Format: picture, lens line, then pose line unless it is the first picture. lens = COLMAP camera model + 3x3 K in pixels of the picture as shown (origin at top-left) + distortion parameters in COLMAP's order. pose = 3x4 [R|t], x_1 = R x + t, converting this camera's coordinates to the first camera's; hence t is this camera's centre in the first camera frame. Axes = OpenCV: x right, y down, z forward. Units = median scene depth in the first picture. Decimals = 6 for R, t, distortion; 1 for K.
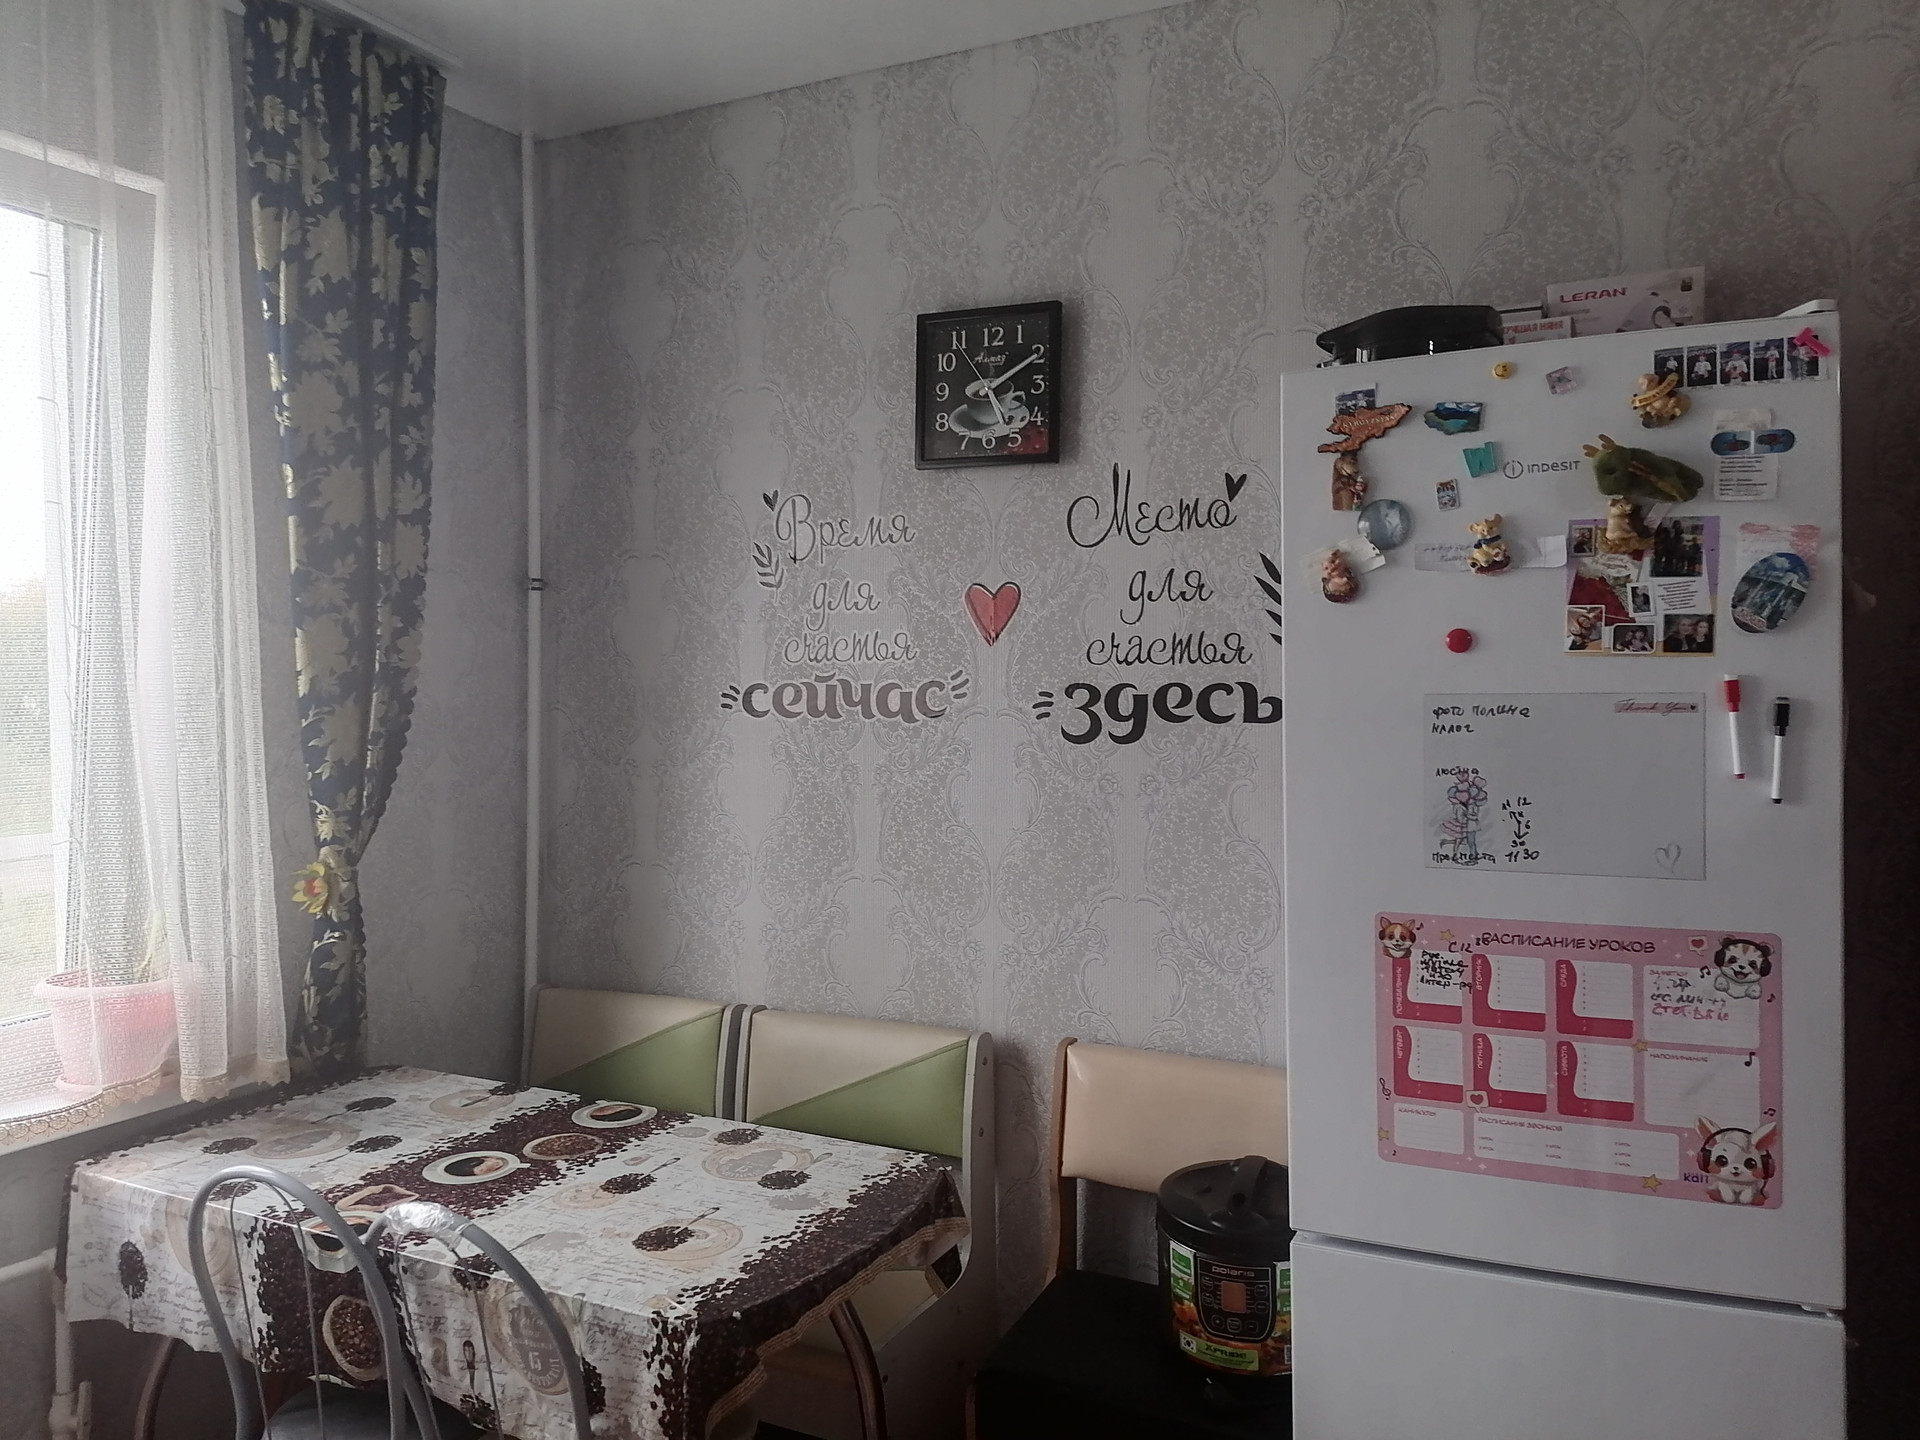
lens RADIAL K [[1435.4, 0, 960.7], [0, 1435.4, 719.8], [0, 0, 1]] dist [-0.006489, -0.006816]
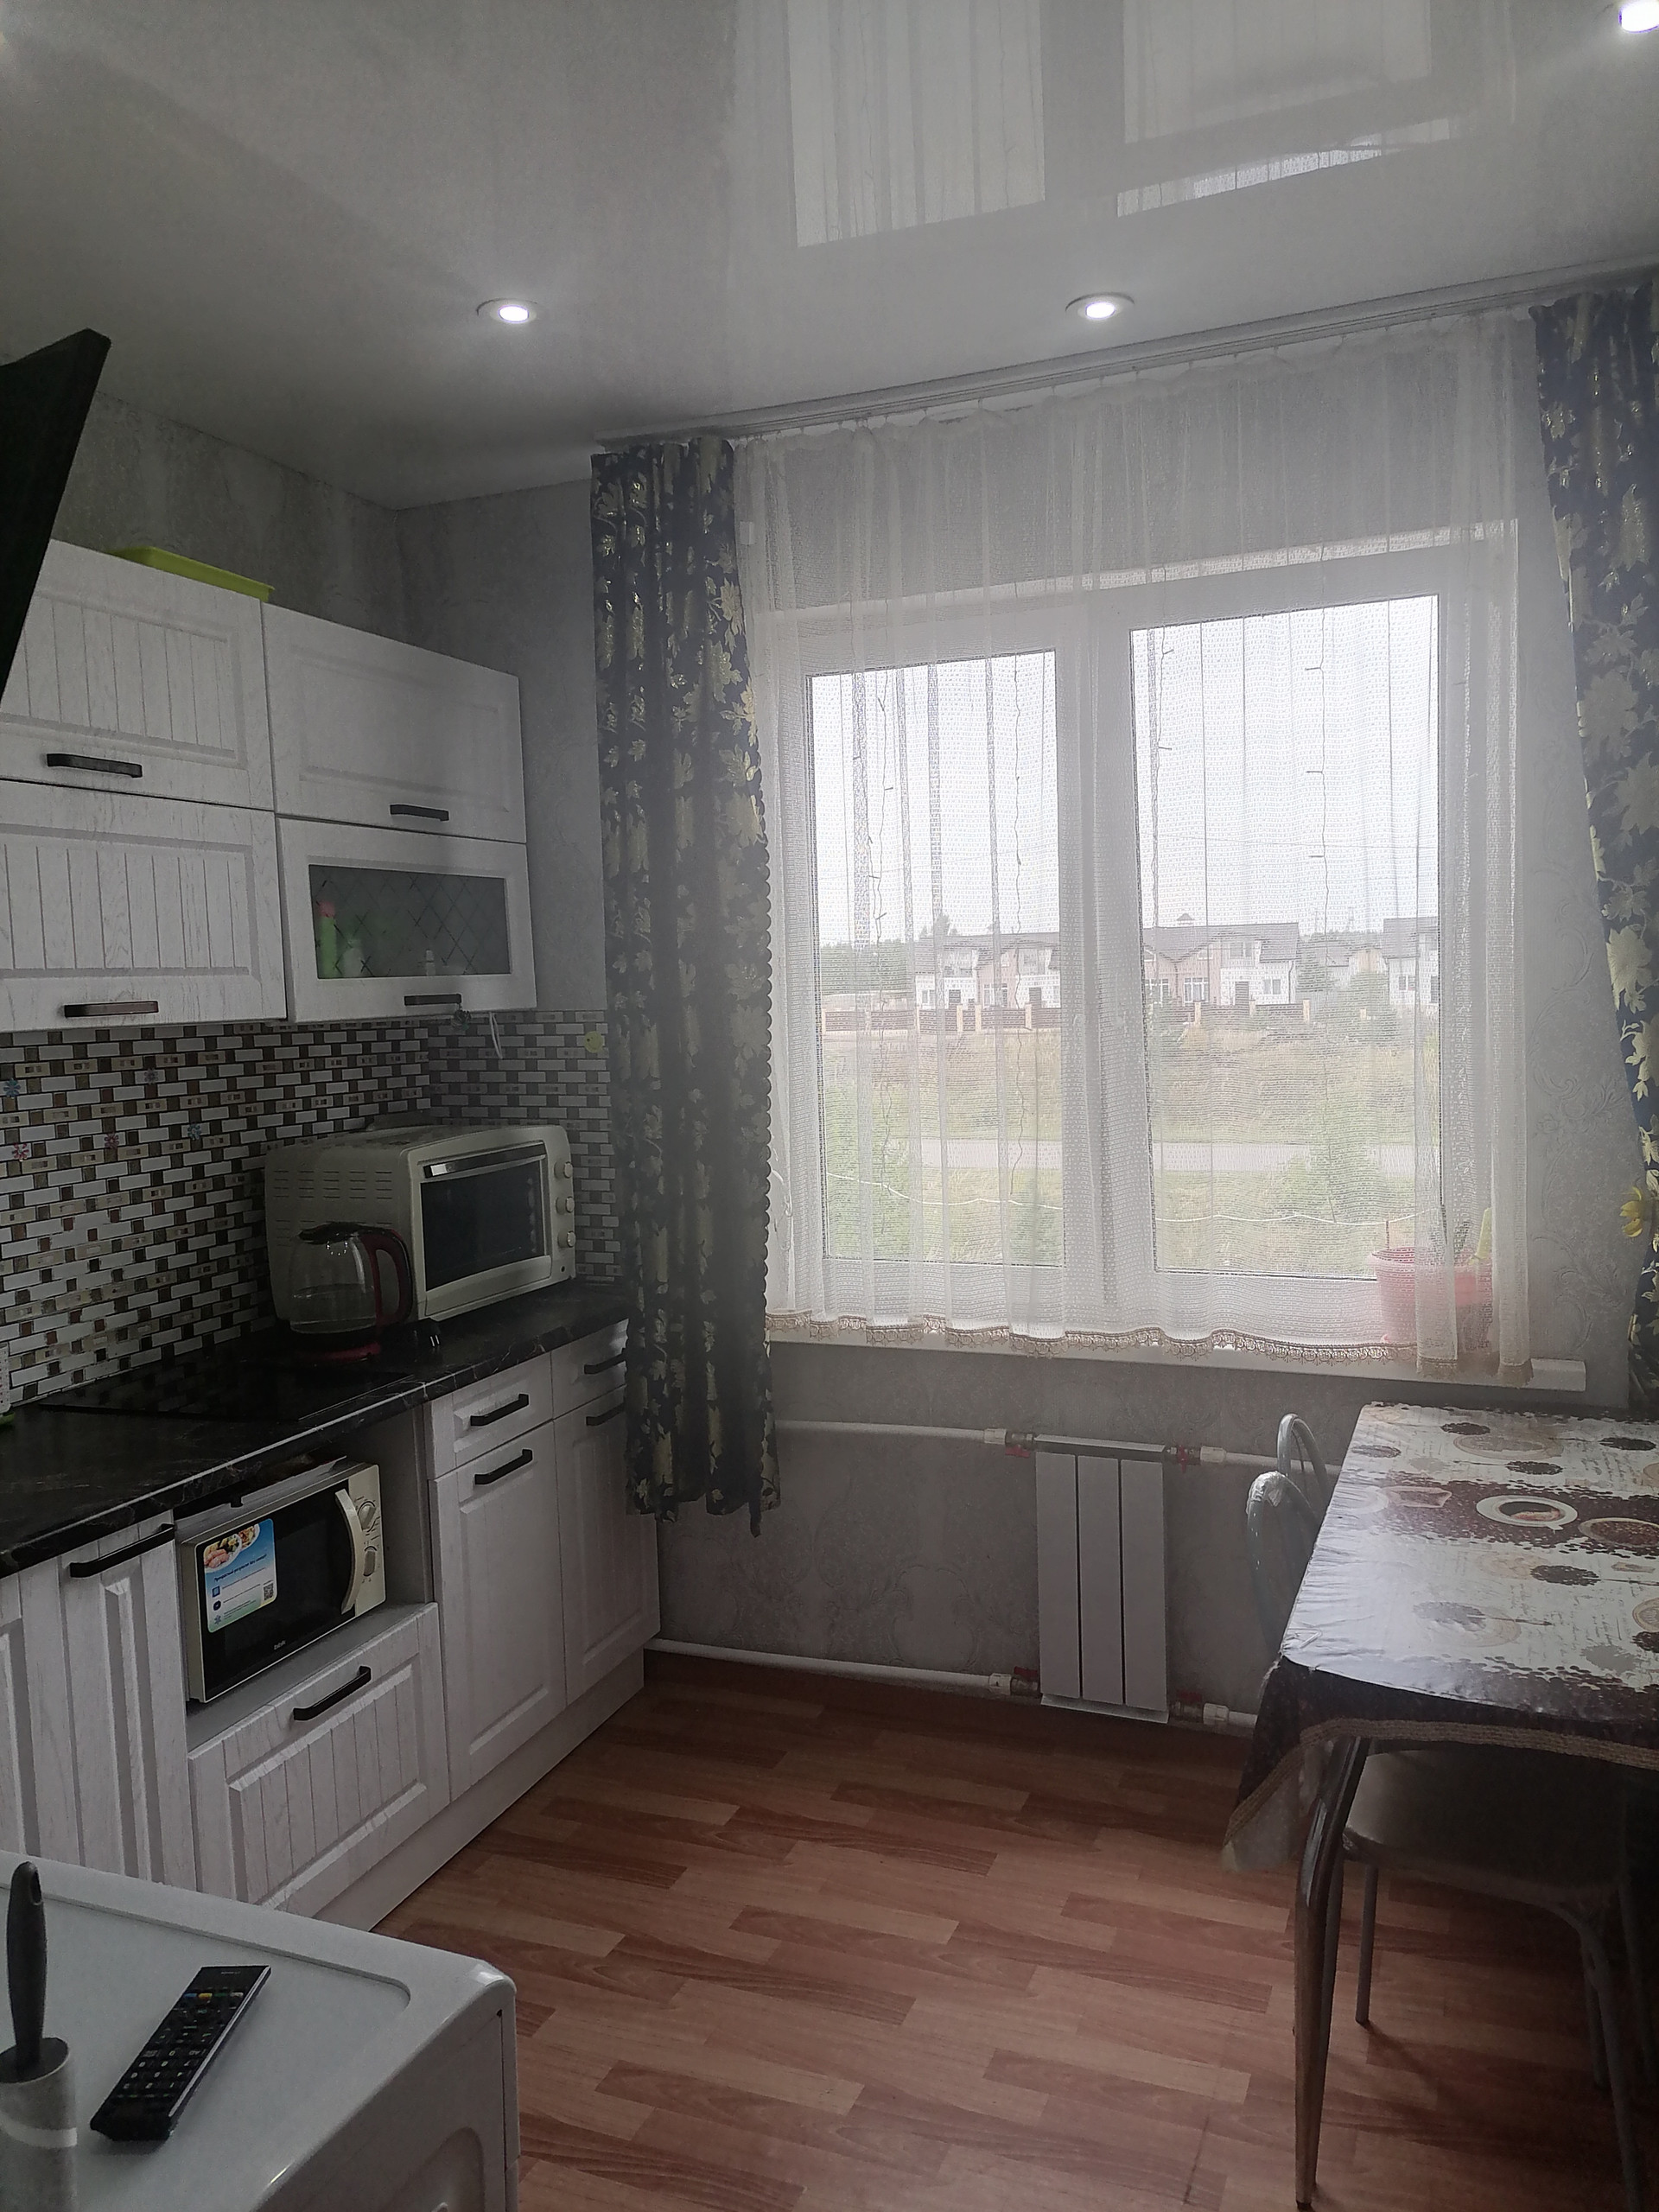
lens RADIAL K [[1653.7, 0, 828.2], [0, 1653.7, 1111.4], [0, 0, 1]] dist [-0.006489, -0.006816]
pose [[0.053244, 0.083924, -0.995049, 0.688355], [-0.001806, 0.996469, 0.083947, -0.045984], [0.998580, -0.002672, 0.053208, 0.453302]]
